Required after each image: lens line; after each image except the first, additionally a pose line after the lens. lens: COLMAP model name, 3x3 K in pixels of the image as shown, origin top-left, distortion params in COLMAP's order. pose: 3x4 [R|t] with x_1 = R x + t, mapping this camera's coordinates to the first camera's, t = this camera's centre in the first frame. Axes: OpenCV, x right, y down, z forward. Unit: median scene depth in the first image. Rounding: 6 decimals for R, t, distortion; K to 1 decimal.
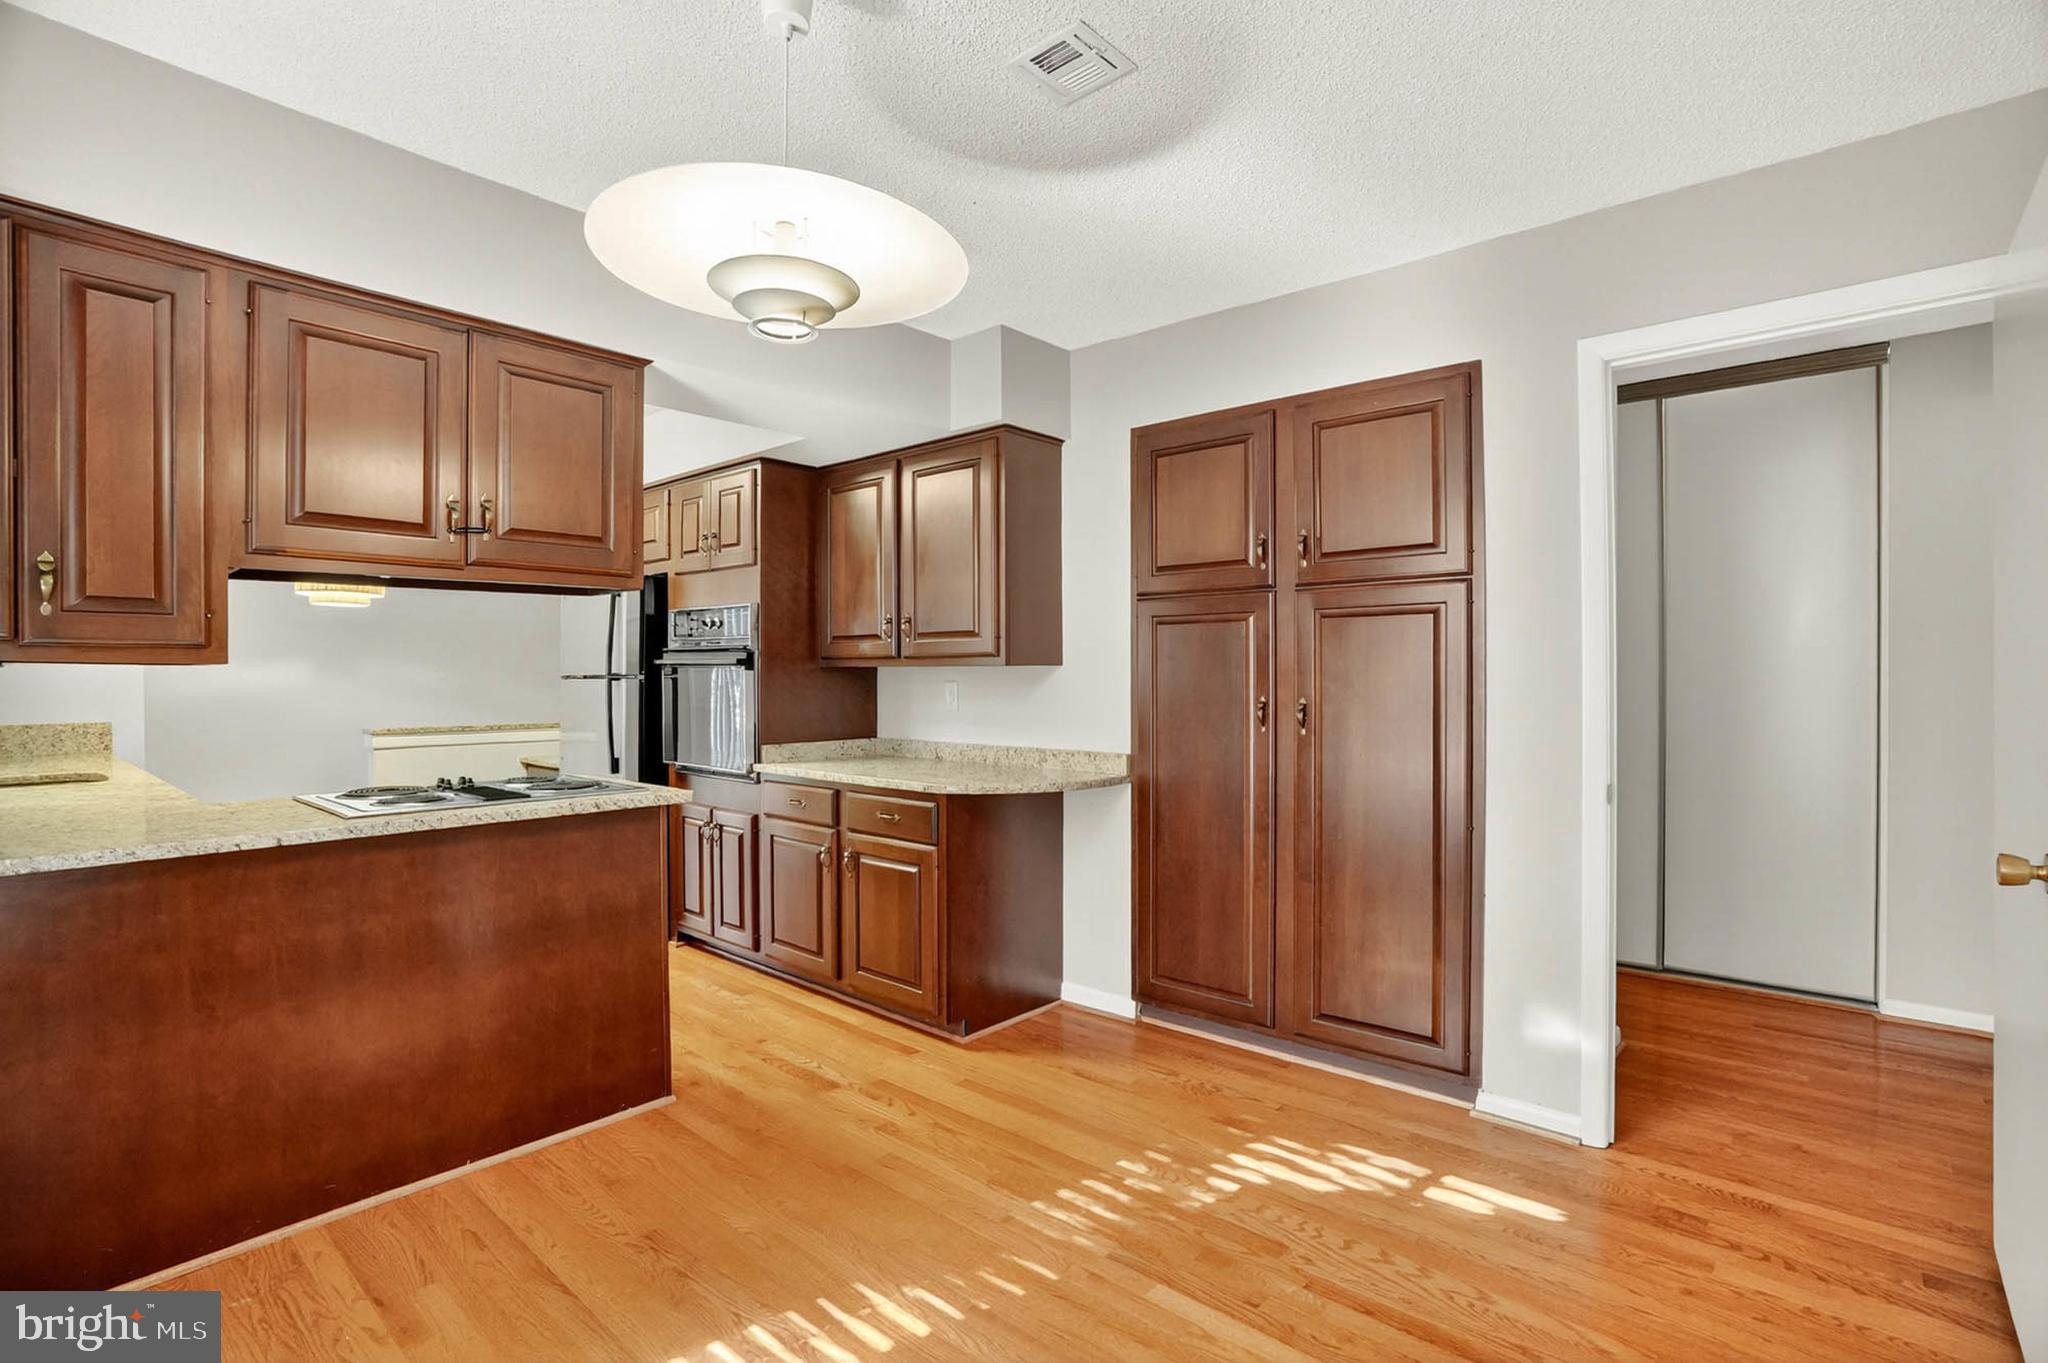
lens RADIAL K [[934.5, 0, 1024.0], [0, 934.5, 681.5], [0, 0, 1]] dist [-0.041184, 0.000623]
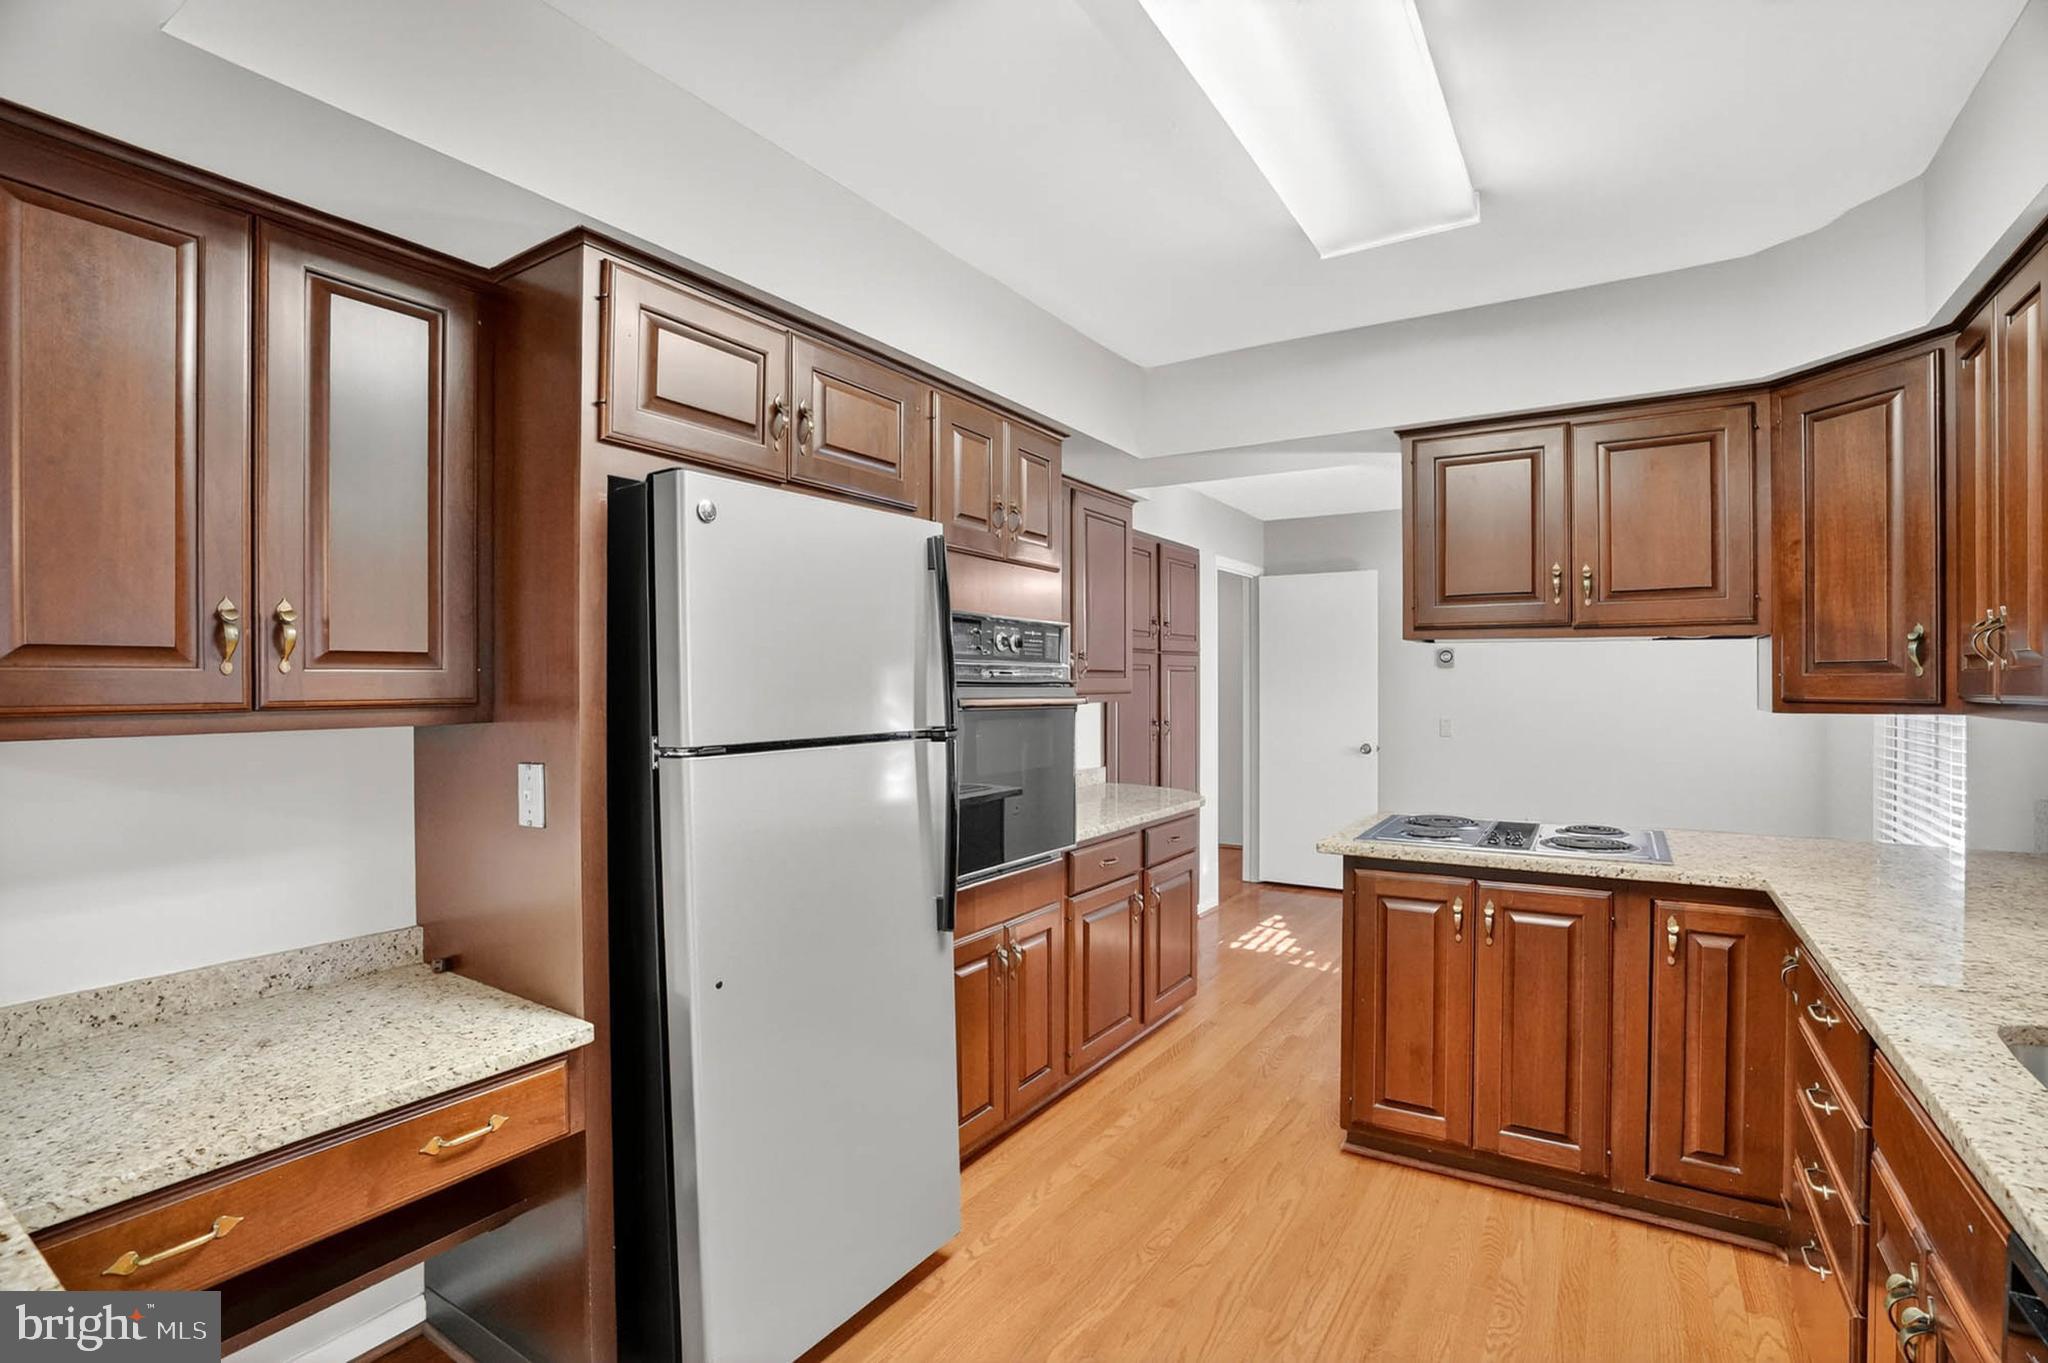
lens RADIAL K [[962.3, 0, 1030.4], [0, 962.3, 689.2], [0, 0, 1]] dist [-0.077089, 0.042370]
pose [[-0.152249, -0.004142, 0.988334, -1.420591], [0.009280, 0.999941, 0.005621, -0.045003], [-0.988299, 0.010028, -0.152201, 1.542090]]
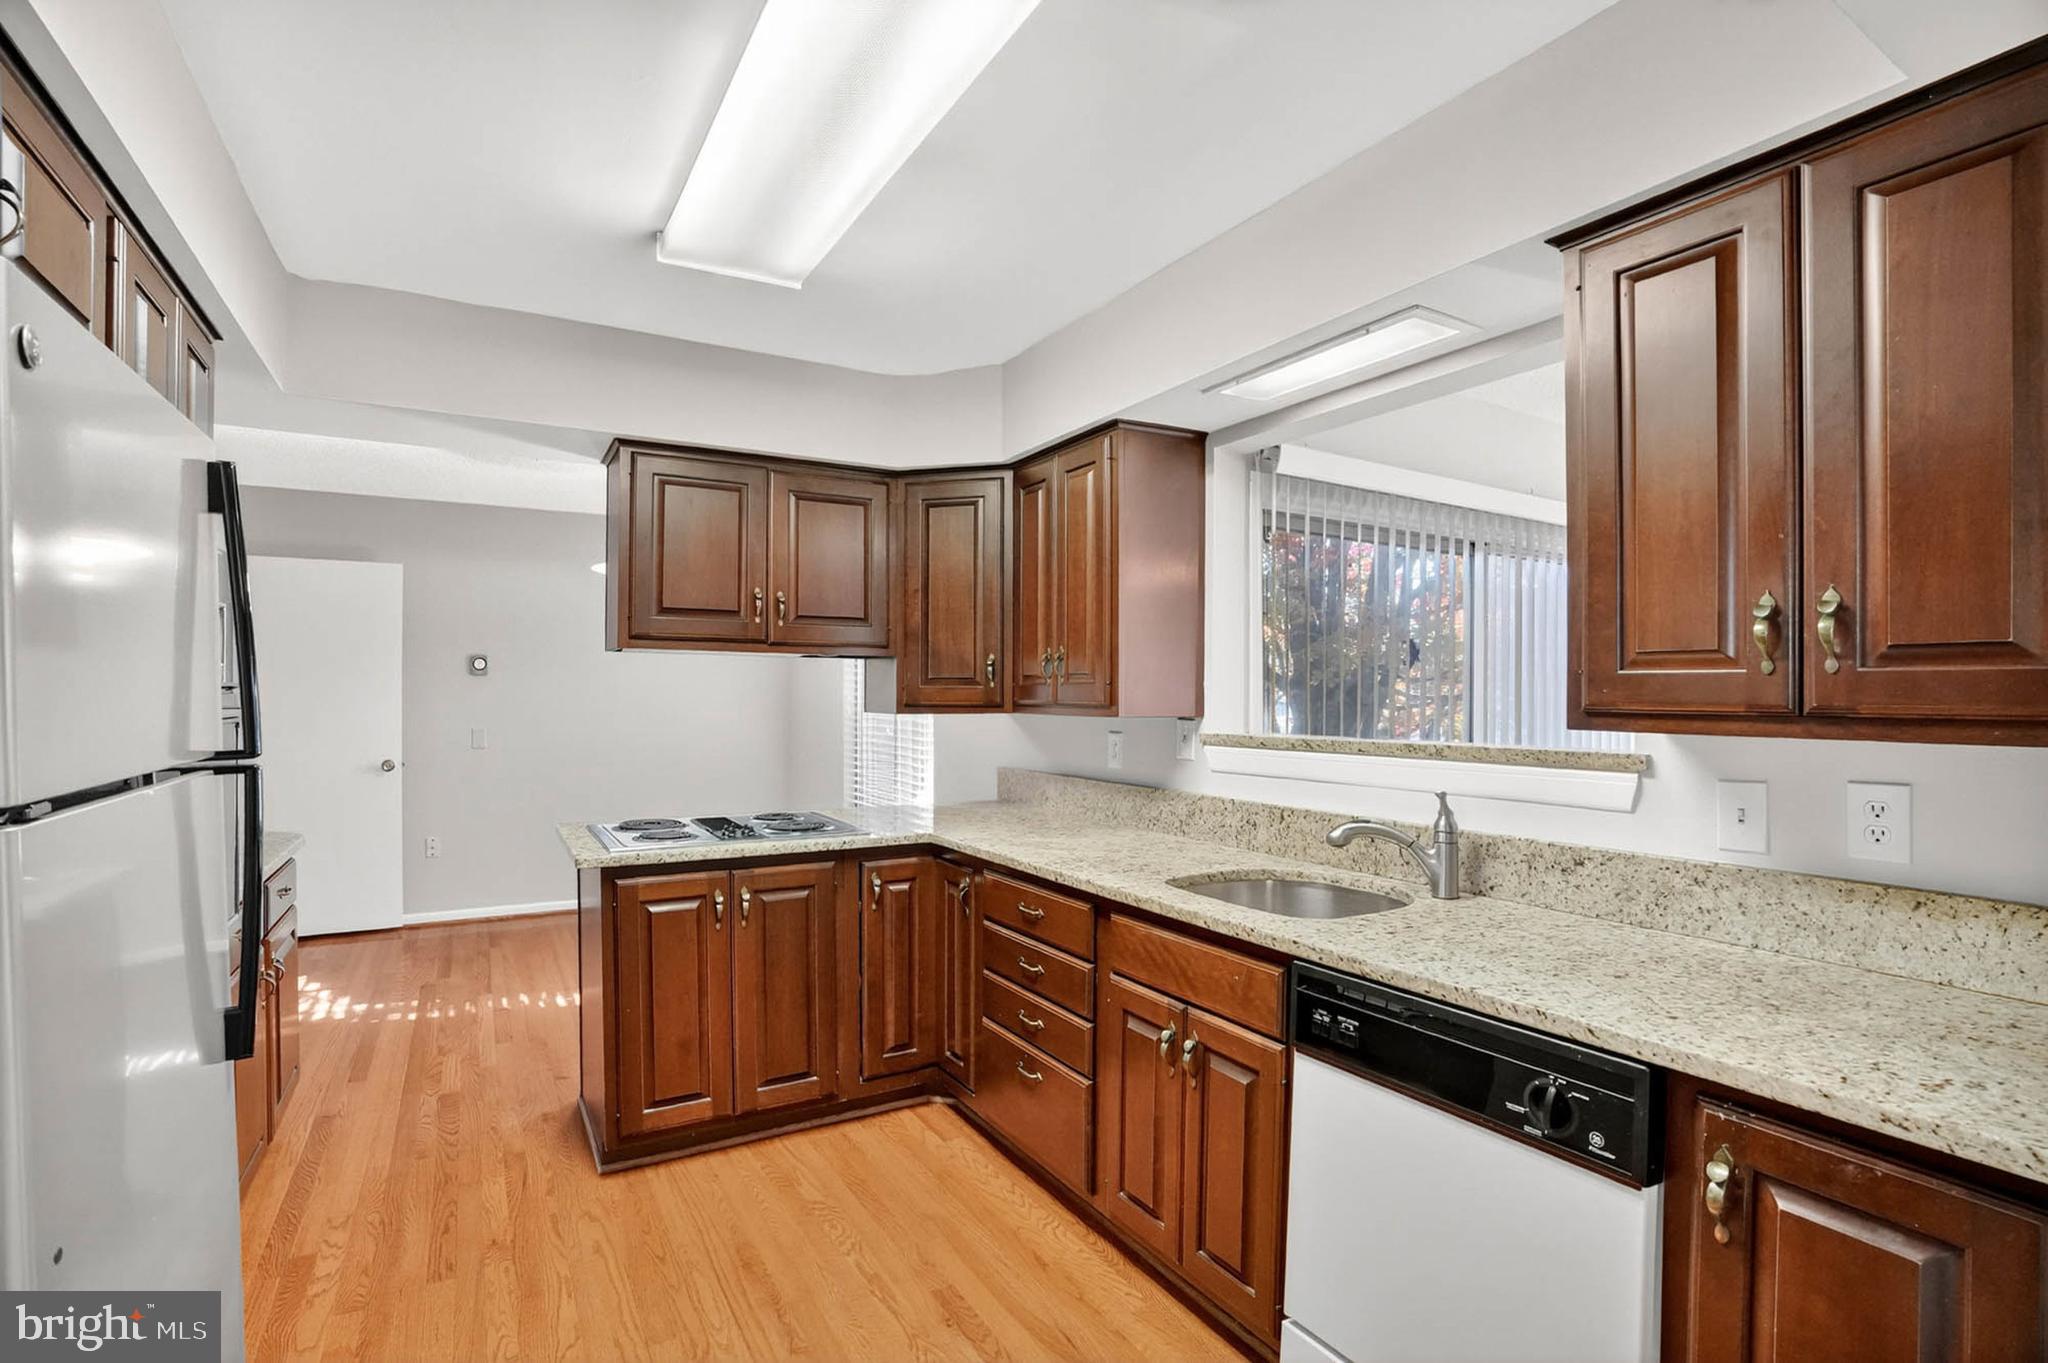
lens RADIAL K [[962.3, 0, 1030.4], [0, 962.3, 689.2], [0, 0, 1]] dist [-0.077089, 0.042370]
pose [[-0.947910, 0.000615, 0.318539, -1.214404], [0.001678, 0.999994, 0.003061, -0.046631], [-0.318535, 0.003436, -0.947905, 1.827255]]
